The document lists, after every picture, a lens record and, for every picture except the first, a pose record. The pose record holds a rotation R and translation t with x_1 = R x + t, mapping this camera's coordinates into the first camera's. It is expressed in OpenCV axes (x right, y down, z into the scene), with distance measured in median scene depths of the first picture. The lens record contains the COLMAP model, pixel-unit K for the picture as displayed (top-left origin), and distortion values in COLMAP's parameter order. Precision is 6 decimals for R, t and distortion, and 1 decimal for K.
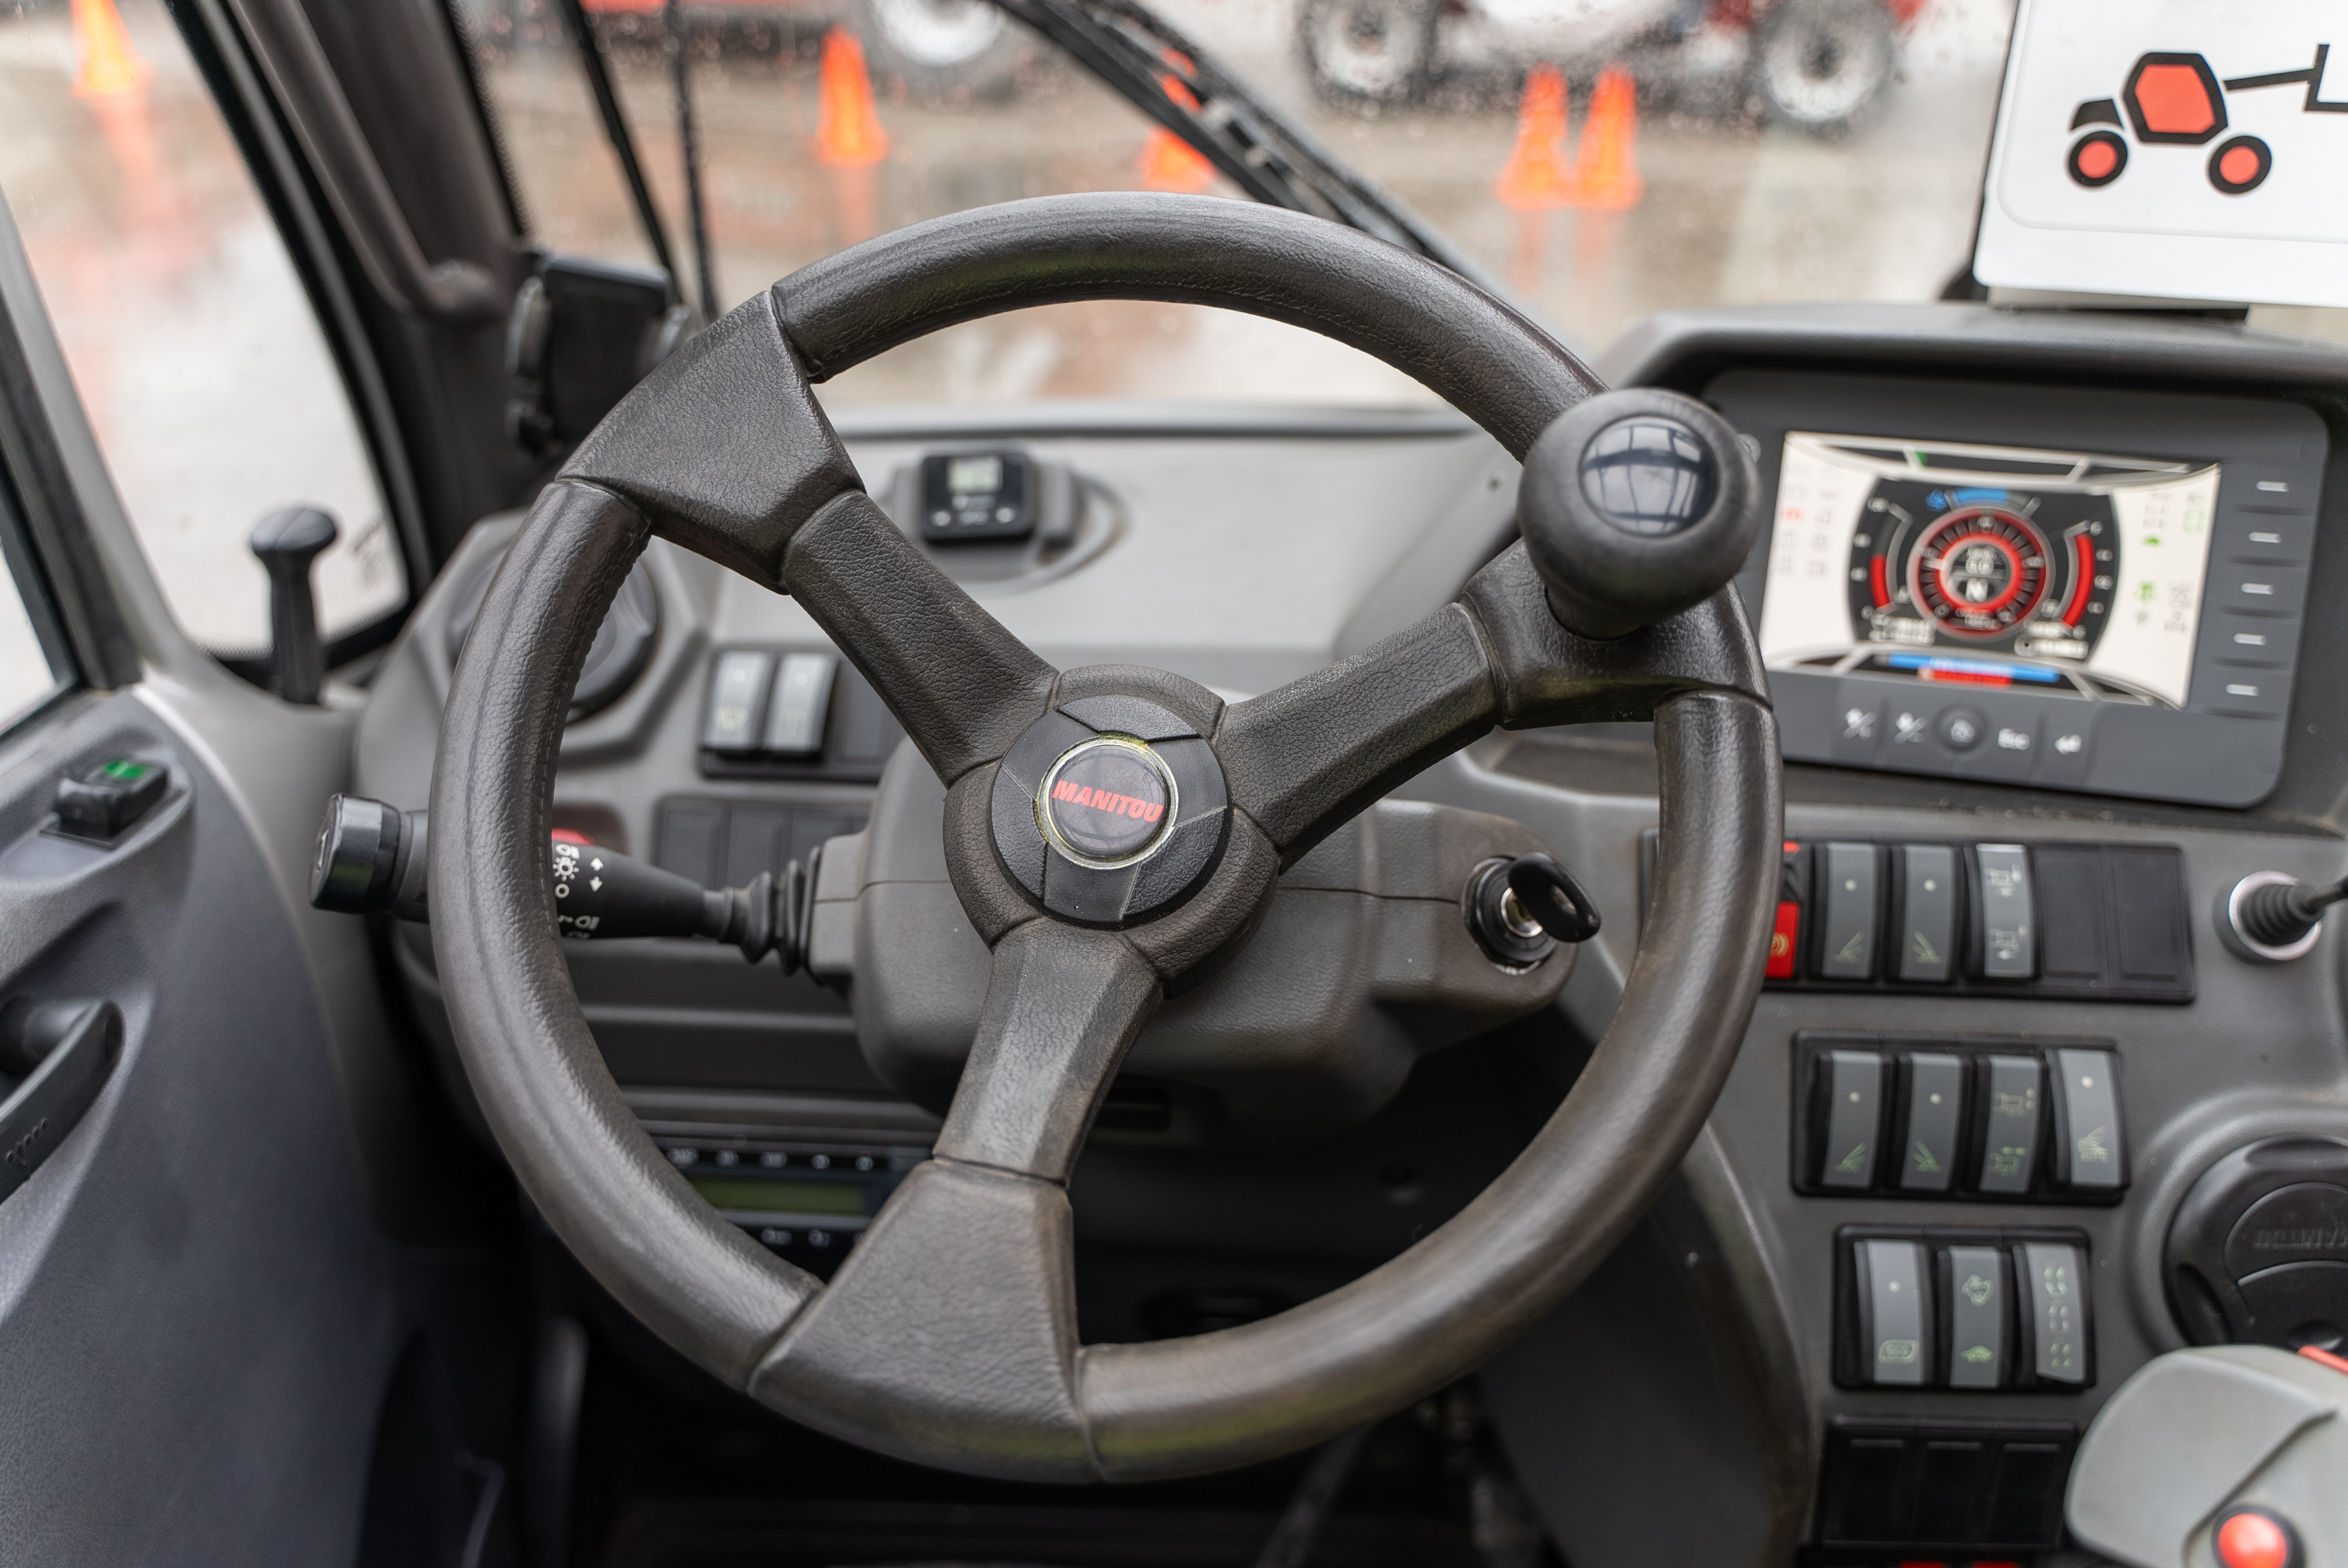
lens RADIAL K [[1911.0, 0, 1174.0], [0, 1911.0, 784.0], [0, 0, 1]] dist [0.001192, -0.011156]
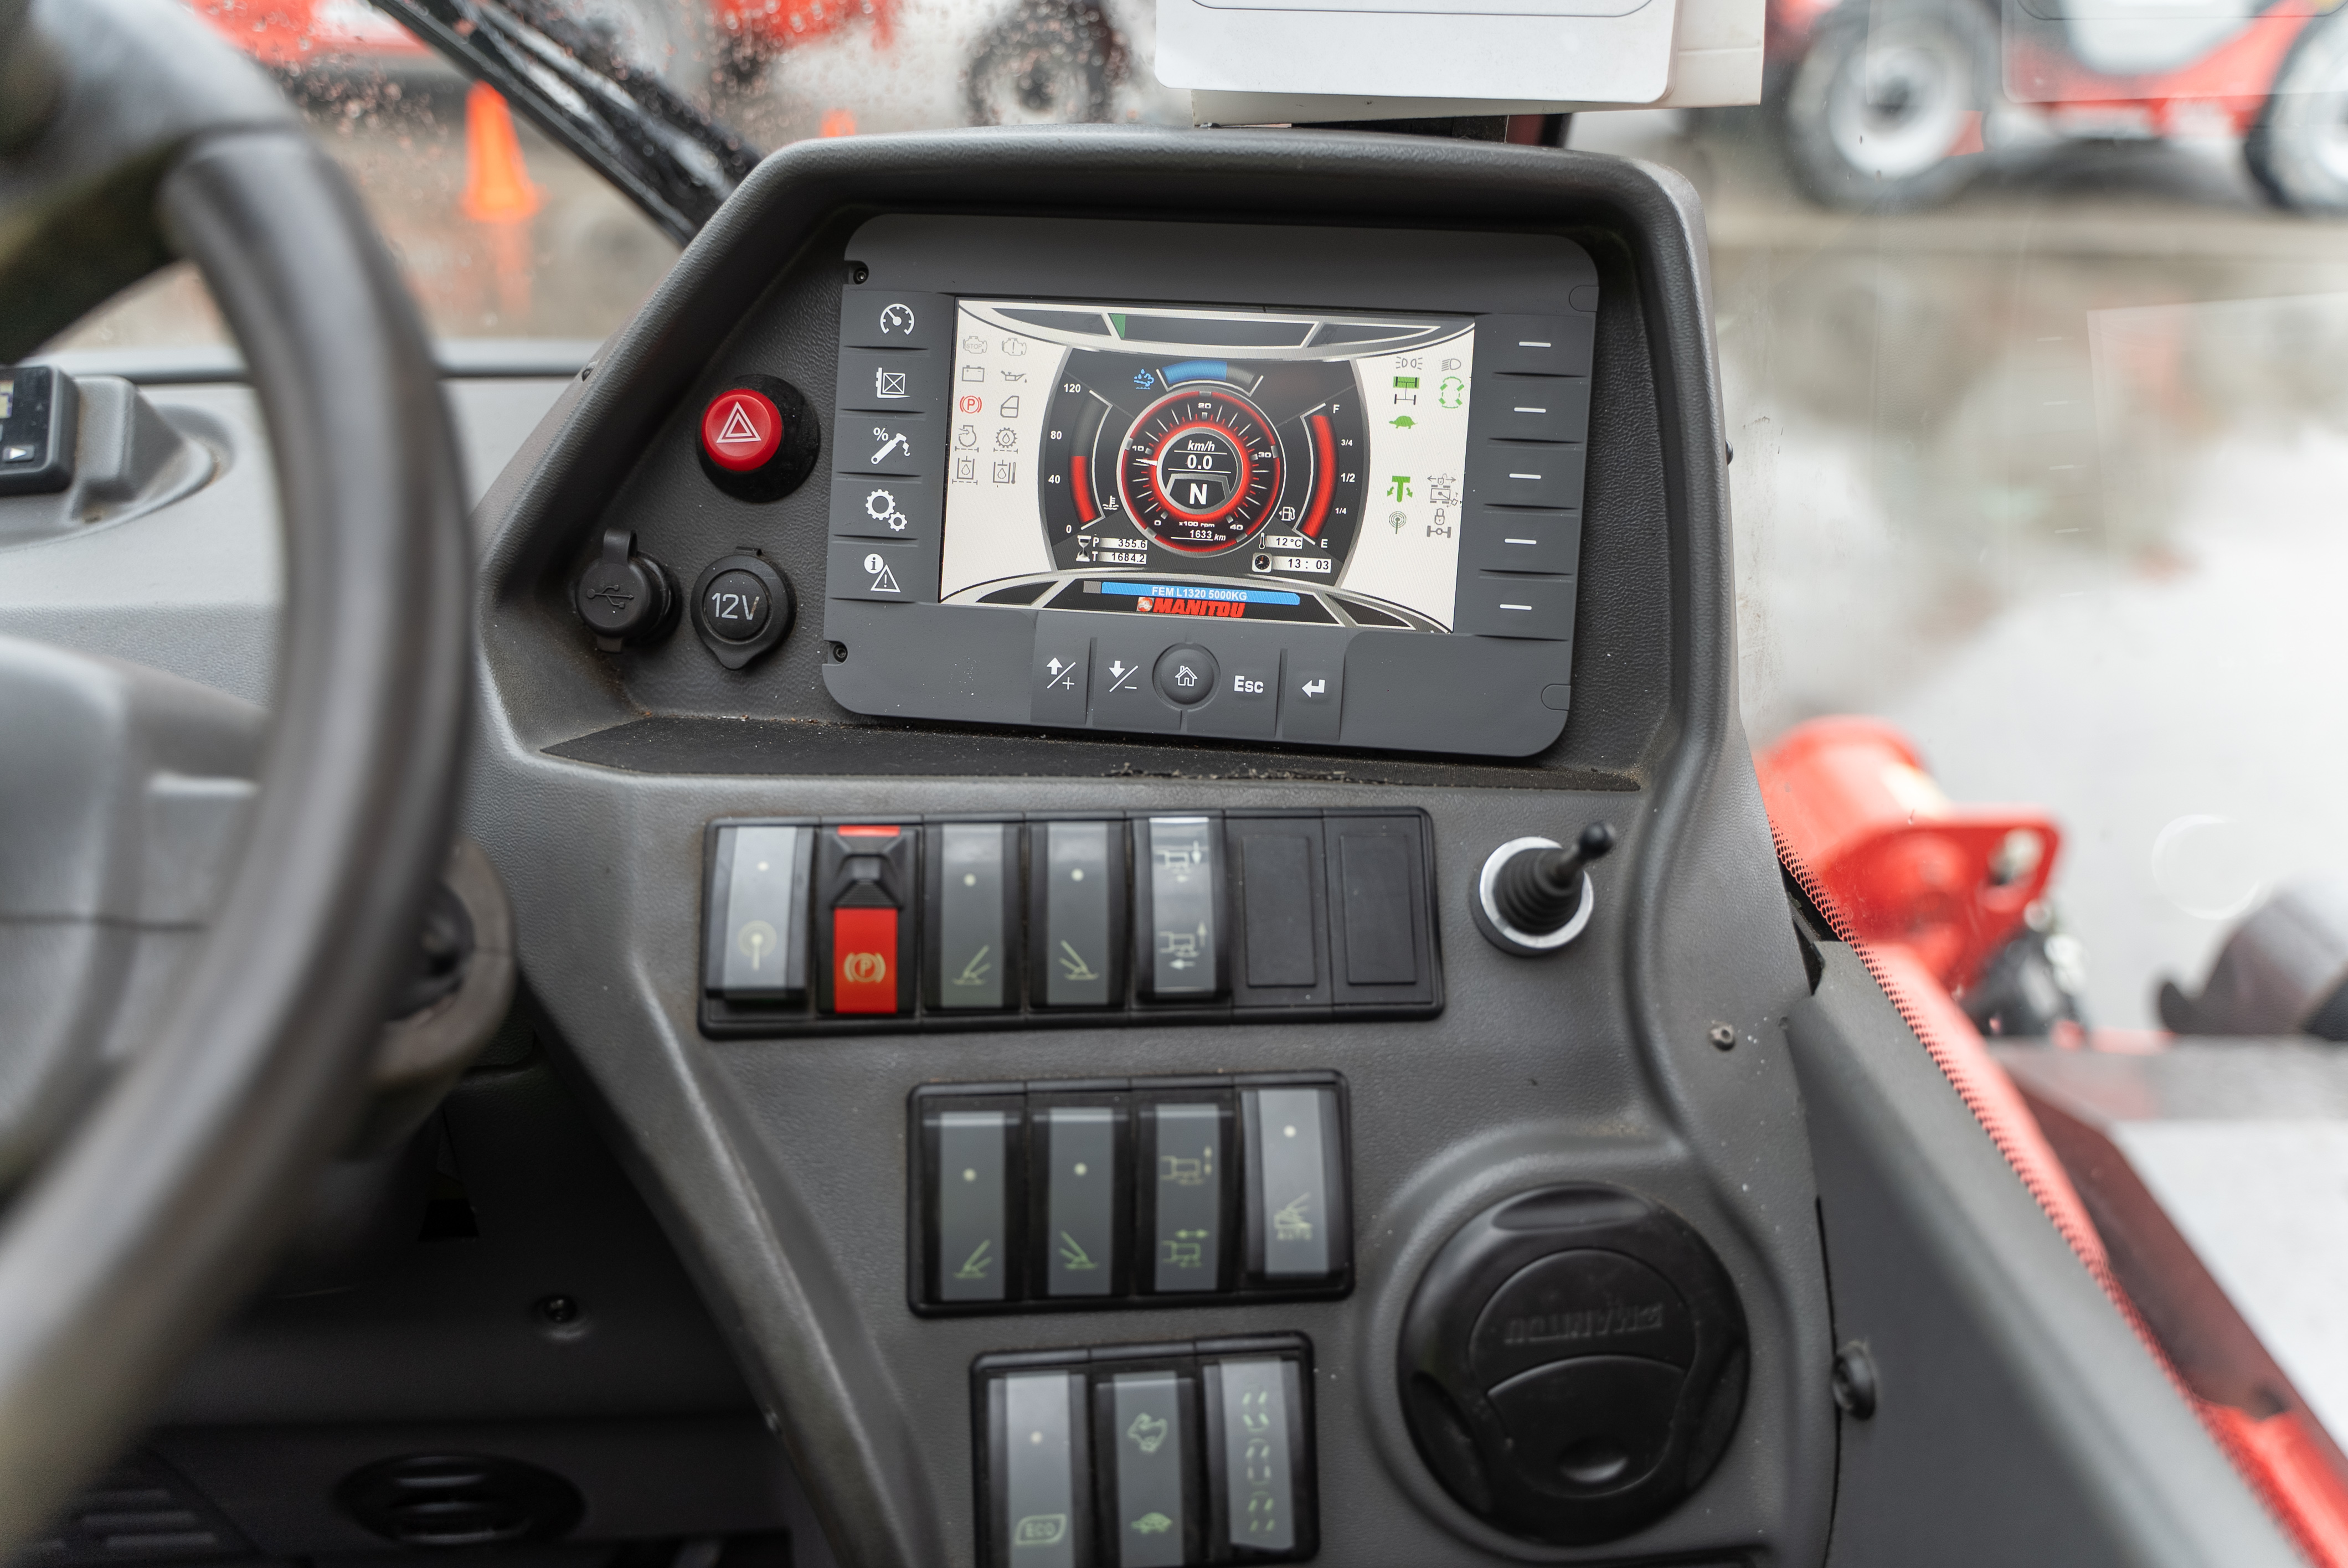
lens RADIAL K [[1911.0, 0, 1174.0], [0, 1911.0, 784.0], [0, 0, 1]] dist [0.001192, -0.011156]
pose [[0.988469, -0.042357, 0.145381, 0.304243], [0.046796, 0.998533, -0.027248, 0.037180], [-0.144014, 0.033737, 0.989000, 0.252685]]
